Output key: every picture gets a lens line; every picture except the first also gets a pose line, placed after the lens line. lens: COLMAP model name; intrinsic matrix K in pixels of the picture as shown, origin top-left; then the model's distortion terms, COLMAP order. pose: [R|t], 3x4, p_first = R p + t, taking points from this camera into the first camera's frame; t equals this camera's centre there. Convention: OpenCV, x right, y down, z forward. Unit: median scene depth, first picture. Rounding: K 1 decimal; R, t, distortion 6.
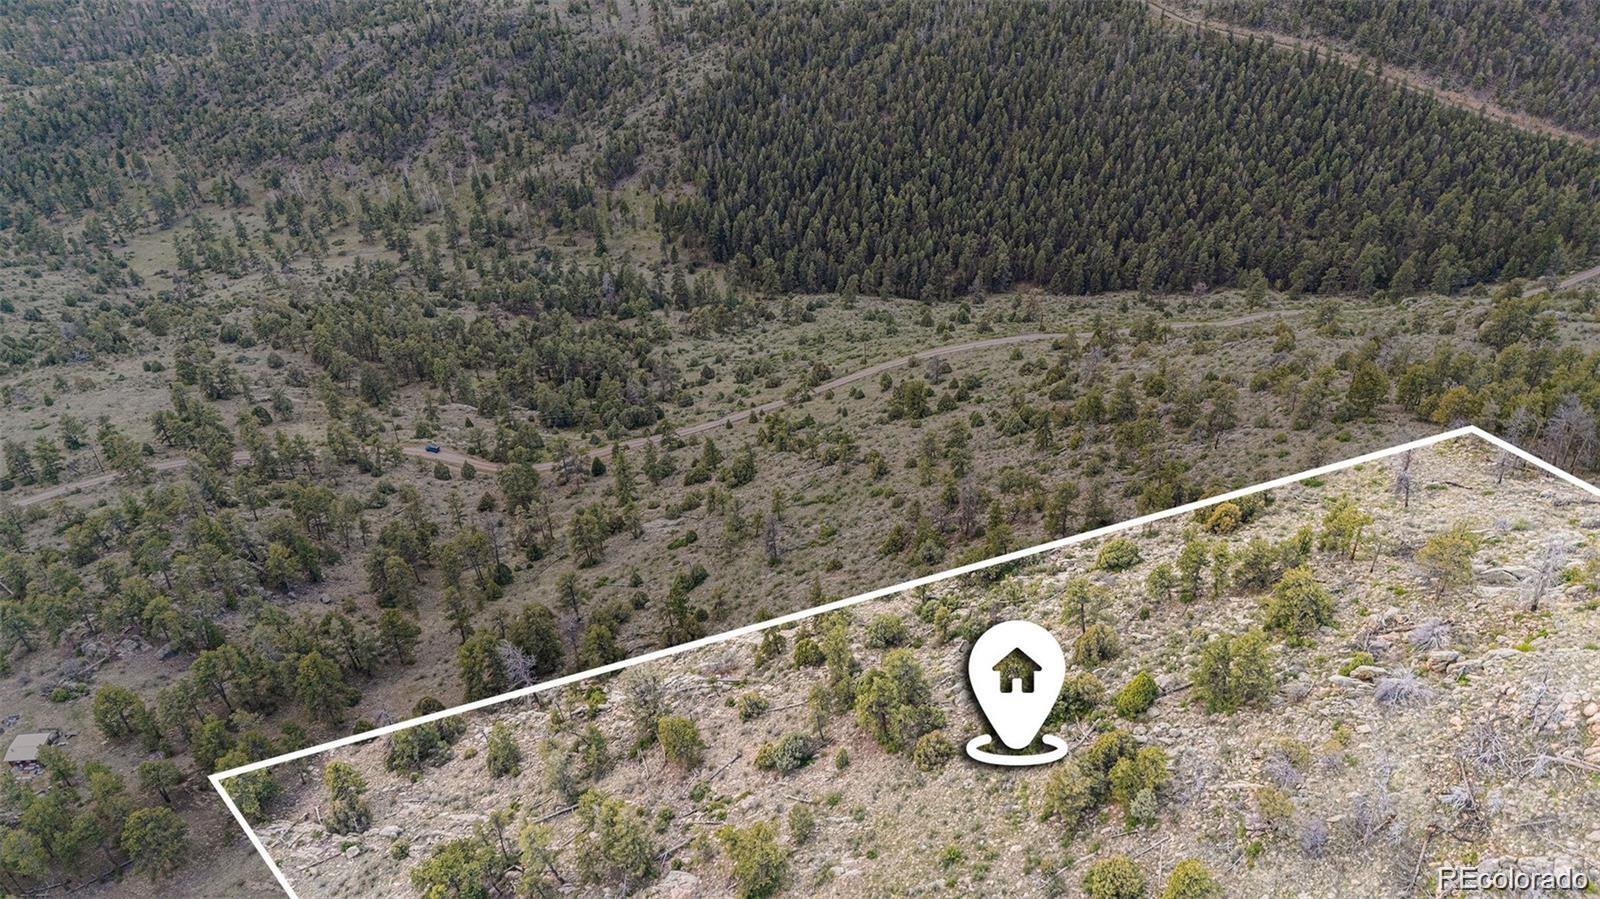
lens RADIAL K [[1175.3, 0, 800.0], [0, 1175.3, 449.5], [0, 0, 1]] dist [0.083040, -0.090406]
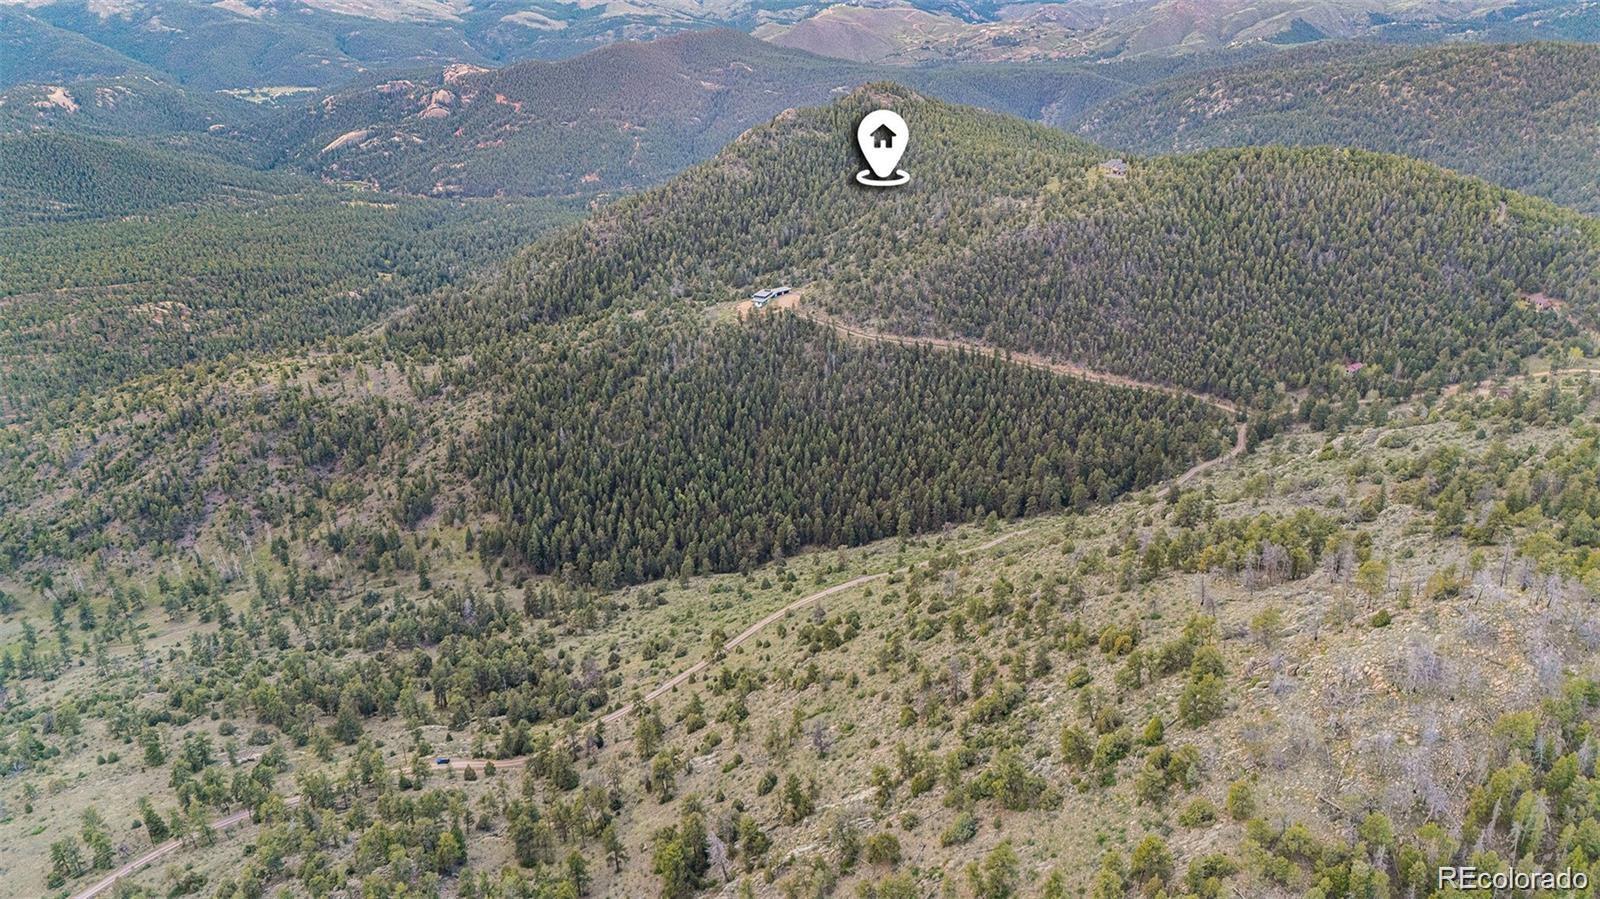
lens RADIAL K [[1175.3, 0, 800.0], [0, 1175.3, 449.5], [0, 0, 1]] dist [0.083040, -0.090406]
pose [[0.935661, -0.142182, 0.322990, -0.191319], [0.215197, 0.955263, -0.202888, 0.012002], [-0.279693, 0.259341, 0.924399, -0.163767]]
